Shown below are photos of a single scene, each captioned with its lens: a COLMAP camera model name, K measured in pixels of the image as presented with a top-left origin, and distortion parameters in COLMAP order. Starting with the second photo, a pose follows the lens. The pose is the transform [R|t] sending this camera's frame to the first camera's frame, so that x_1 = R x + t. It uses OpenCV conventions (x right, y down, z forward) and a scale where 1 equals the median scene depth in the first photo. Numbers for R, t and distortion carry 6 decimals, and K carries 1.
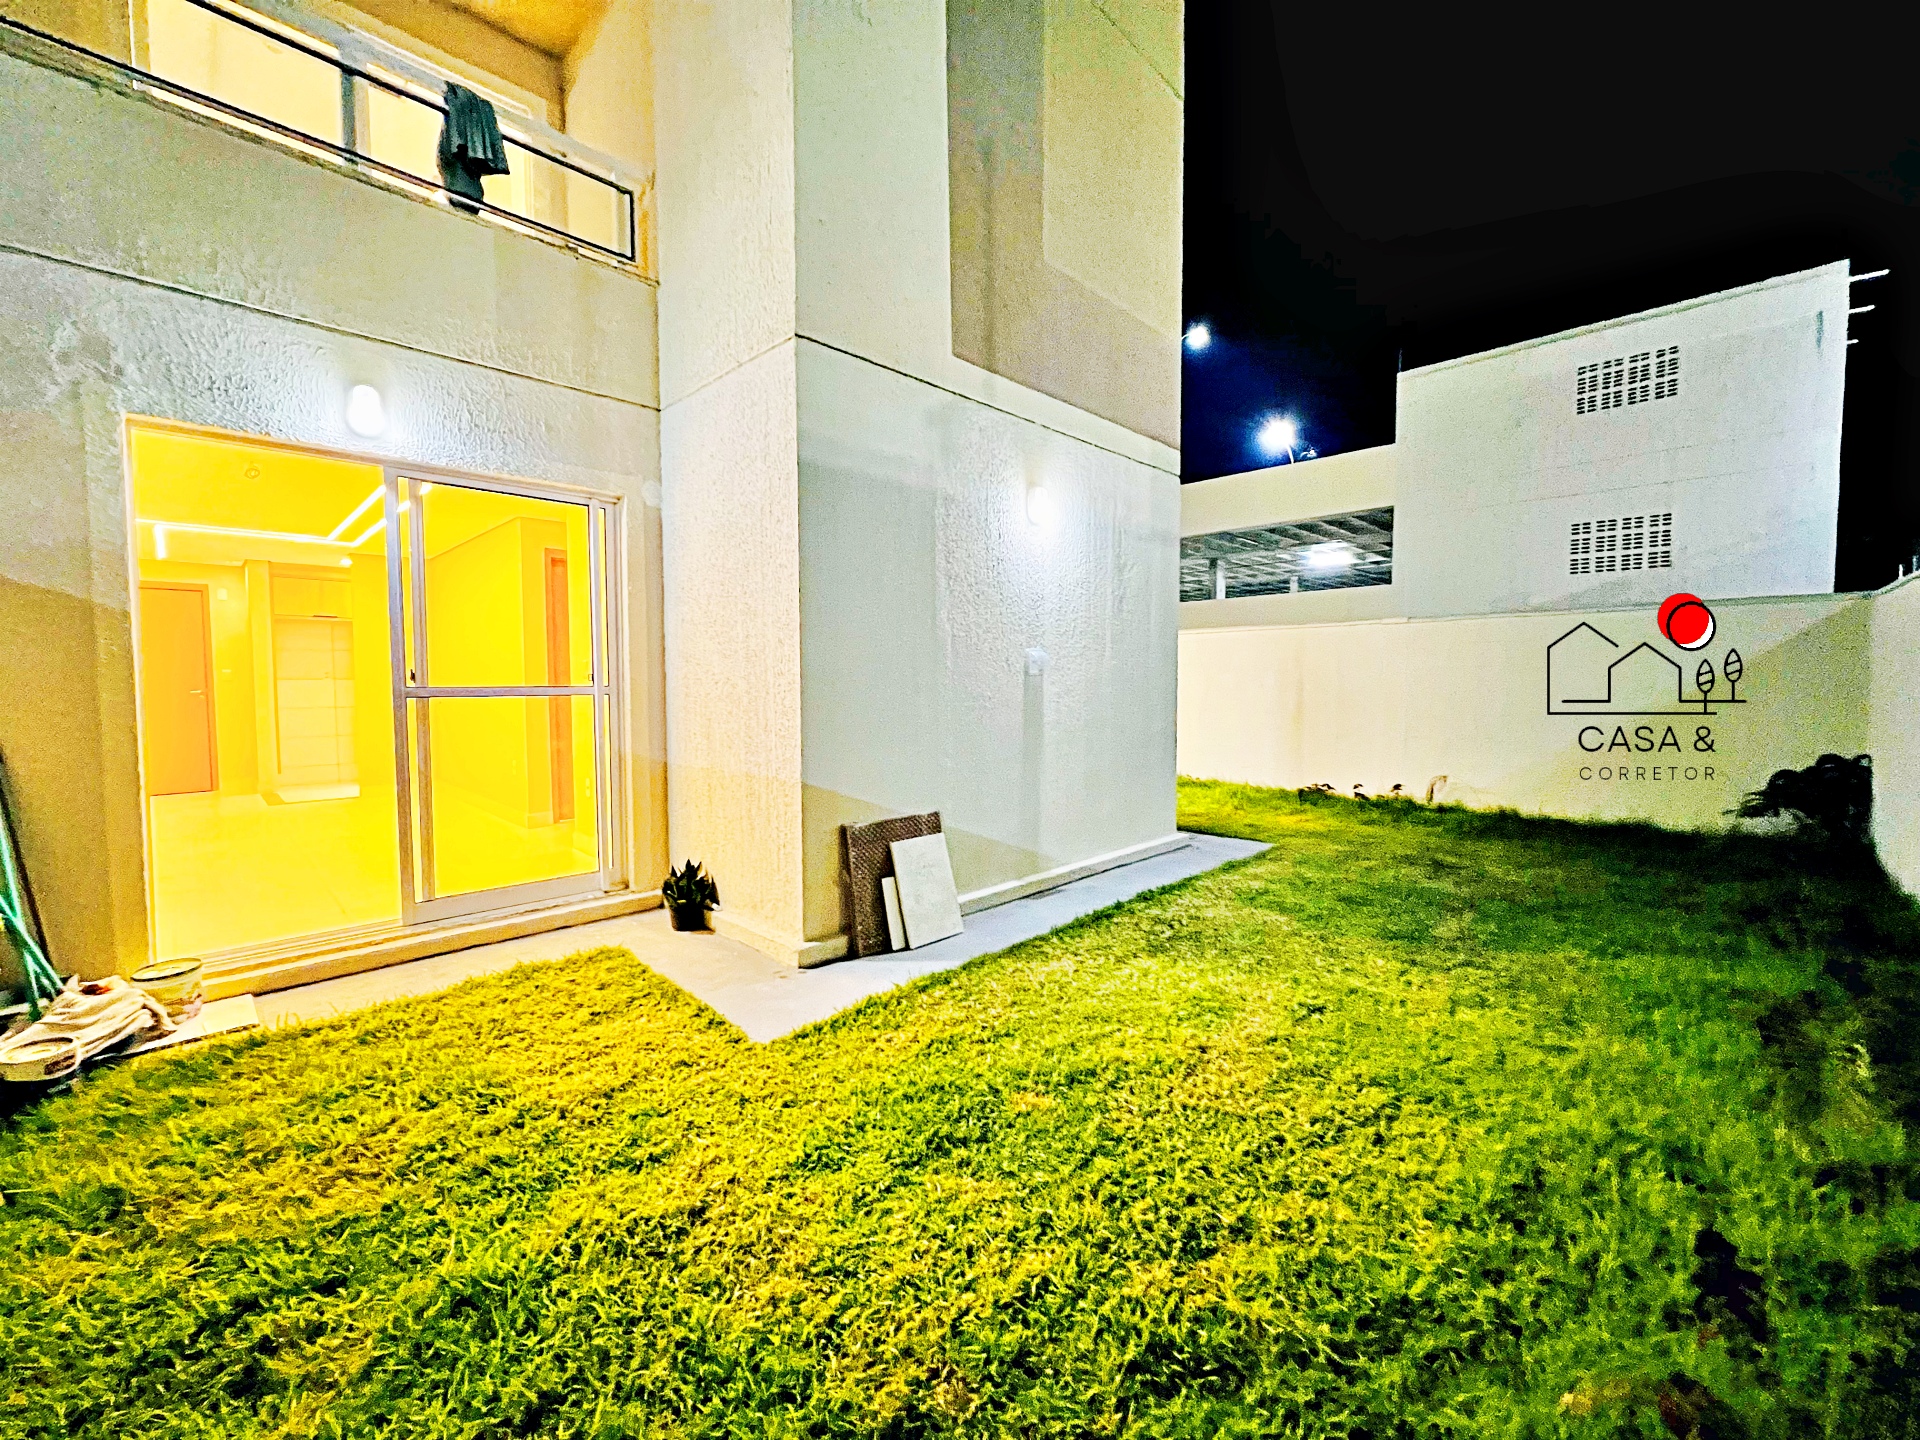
lens RADIAL K [[770.6, 0, 951.7], [0, 770.6, 720.3], [0, 0, 1]] dist [-0.000152, 0.001231]
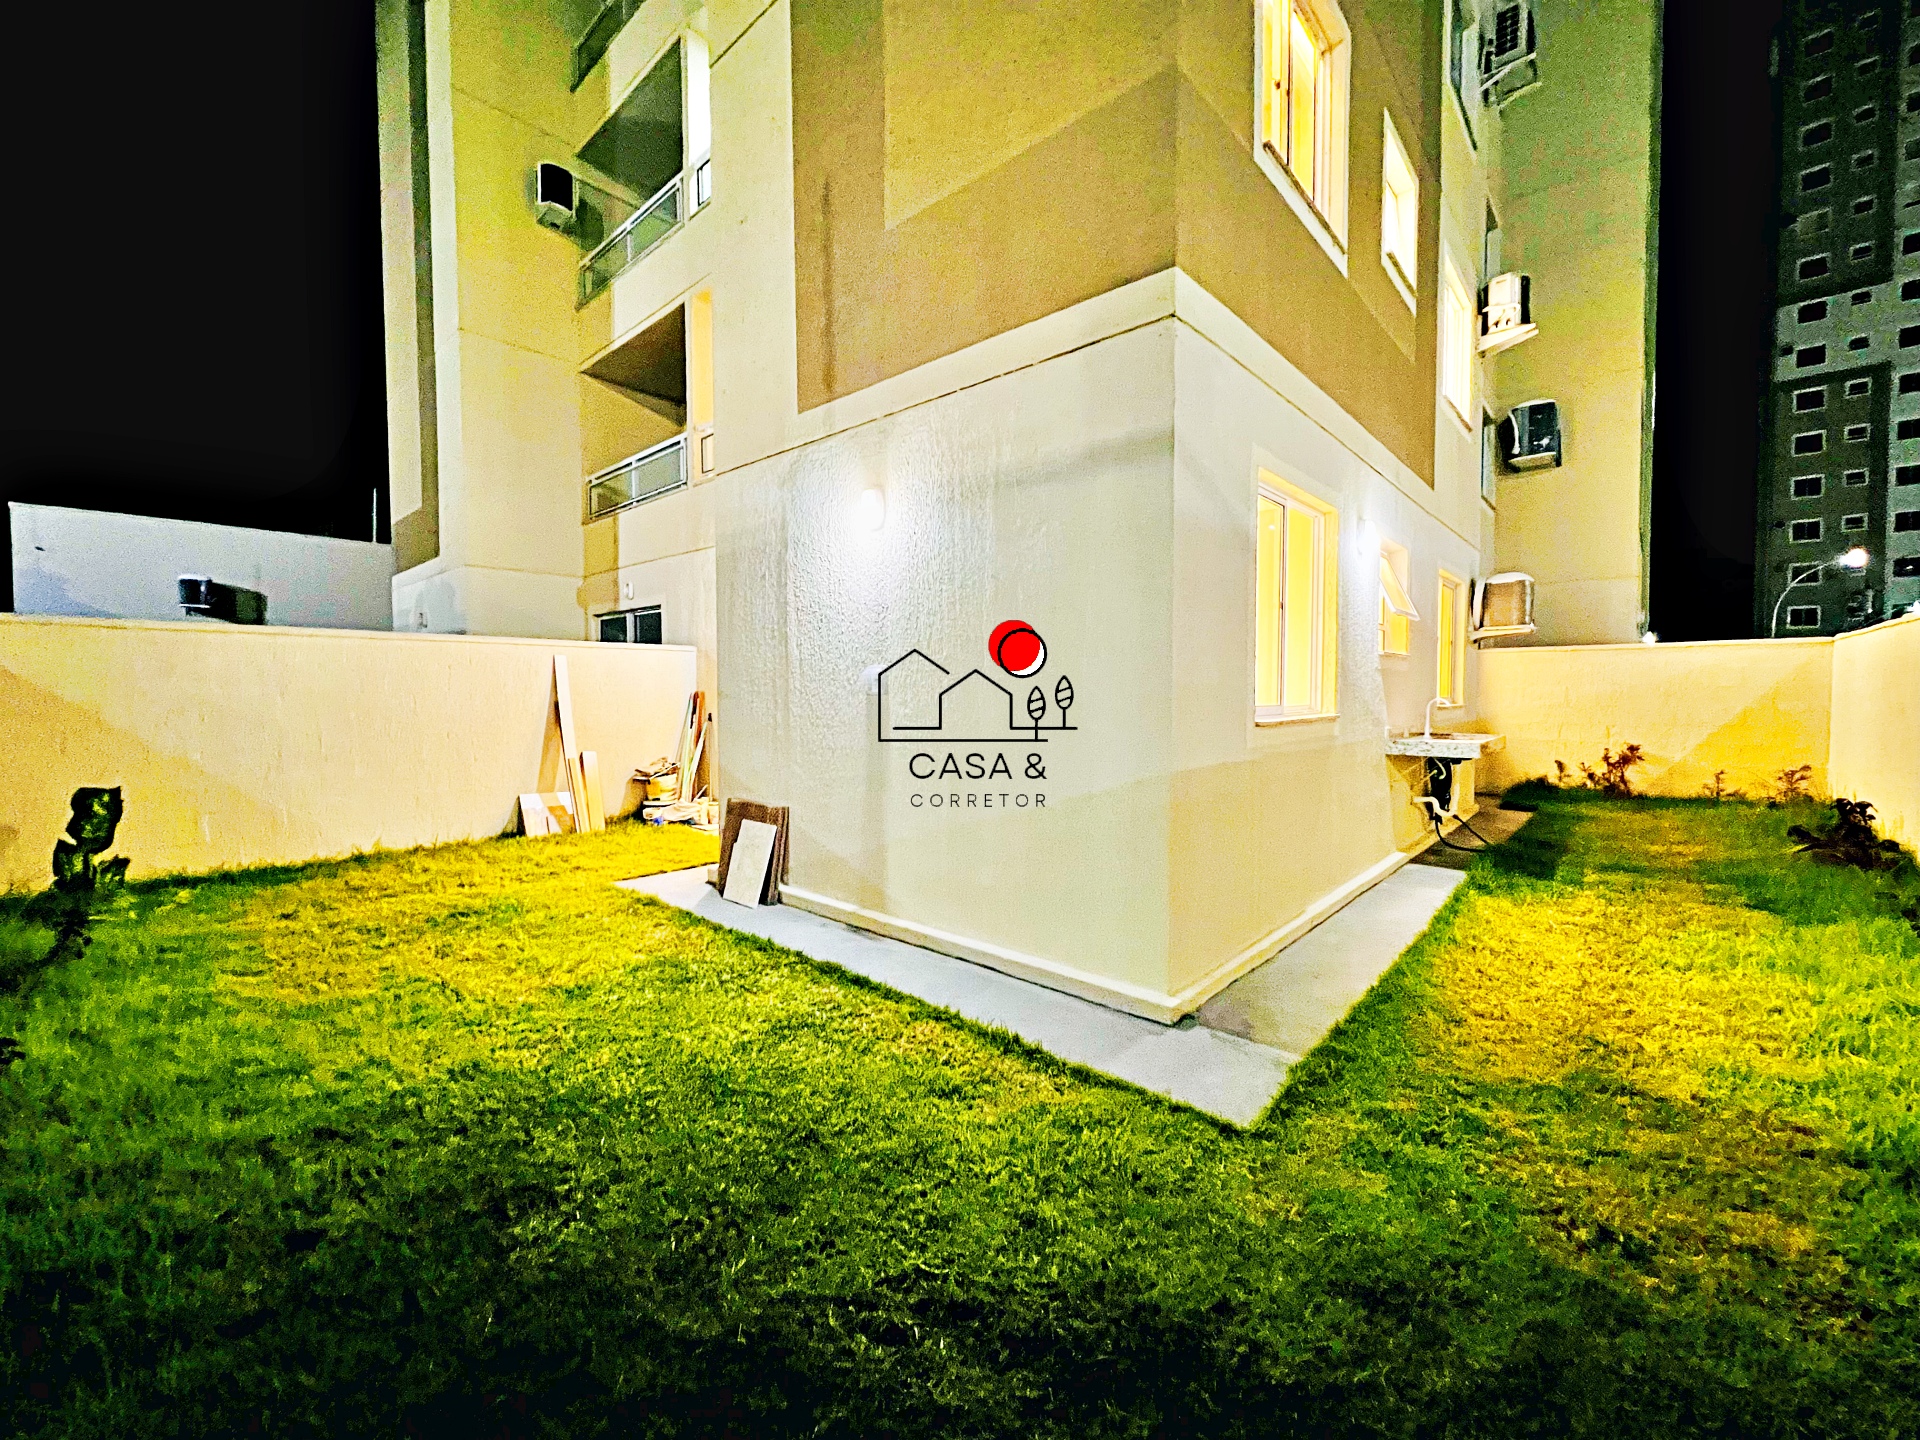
lens RADIAL K [[770.6, 0, 955.8], [0, 770.6, 715.5], [0, 0, 1]] dist [-0.000152, 0.001231]
pose [[0.047931, 0.042829, -0.997932, 0.852470], [-0.048529, 0.998000, 0.040501, -0.062183], [0.997671, 0.046488, 0.049913, 0.871065]]
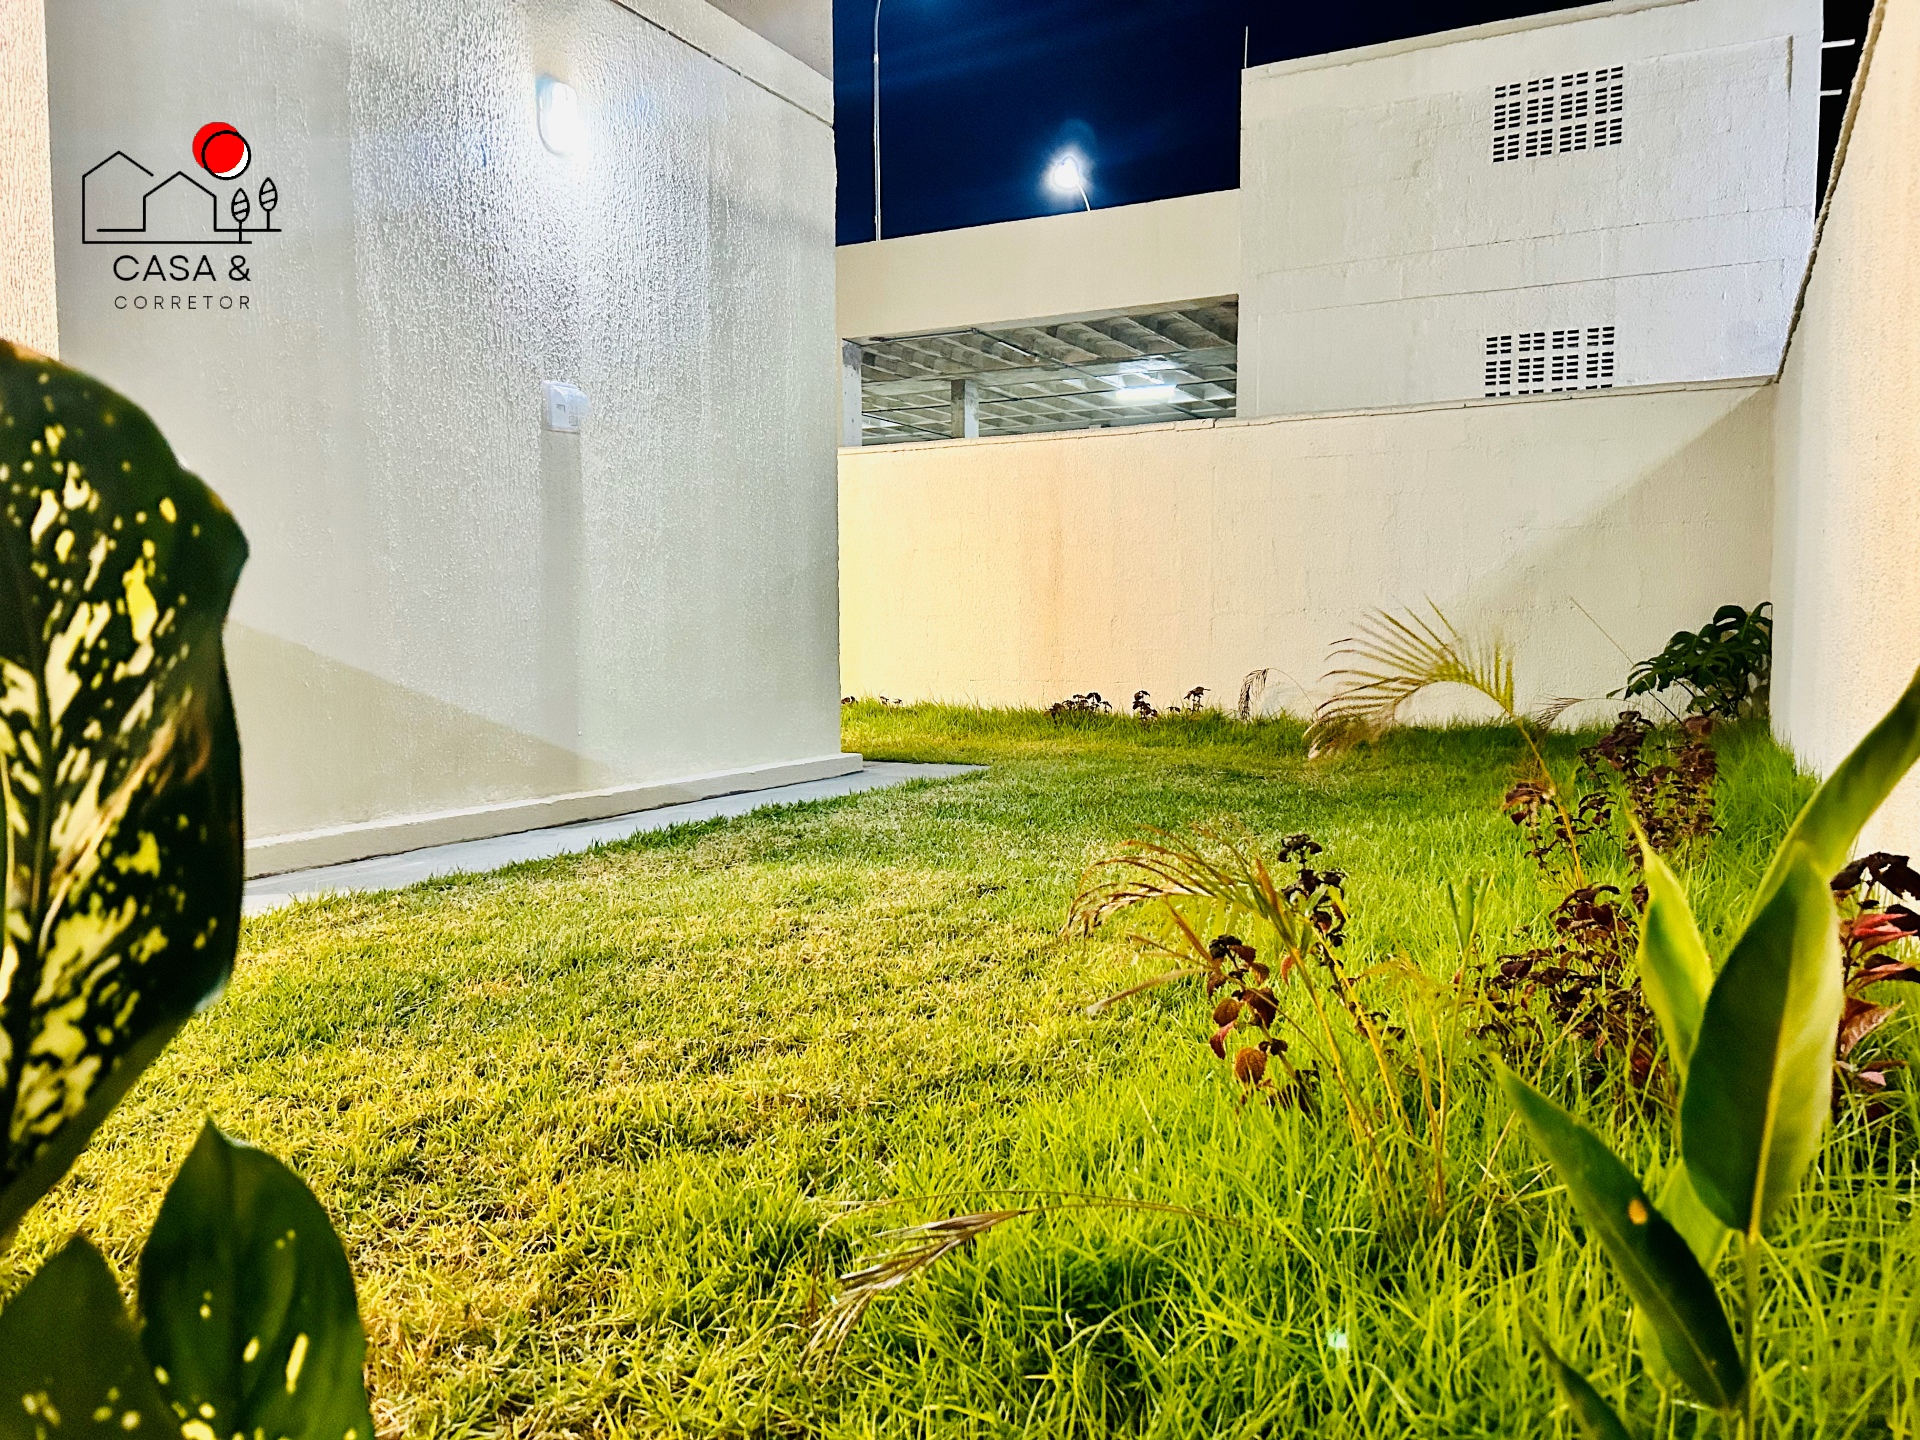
lens RADIAL K [[1463.5, 0, 955.0], [0, 1463.5, 726.7], [0, 0, 1]] dist [0.054871, -0.022005]
pose [[0.952117, -0.020458, 0.305050, 0.040531], [0.016025, 0.999727, 0.017028, 0.116940], [-0.305315, -0.011324, 0.952184, -0.080375]]
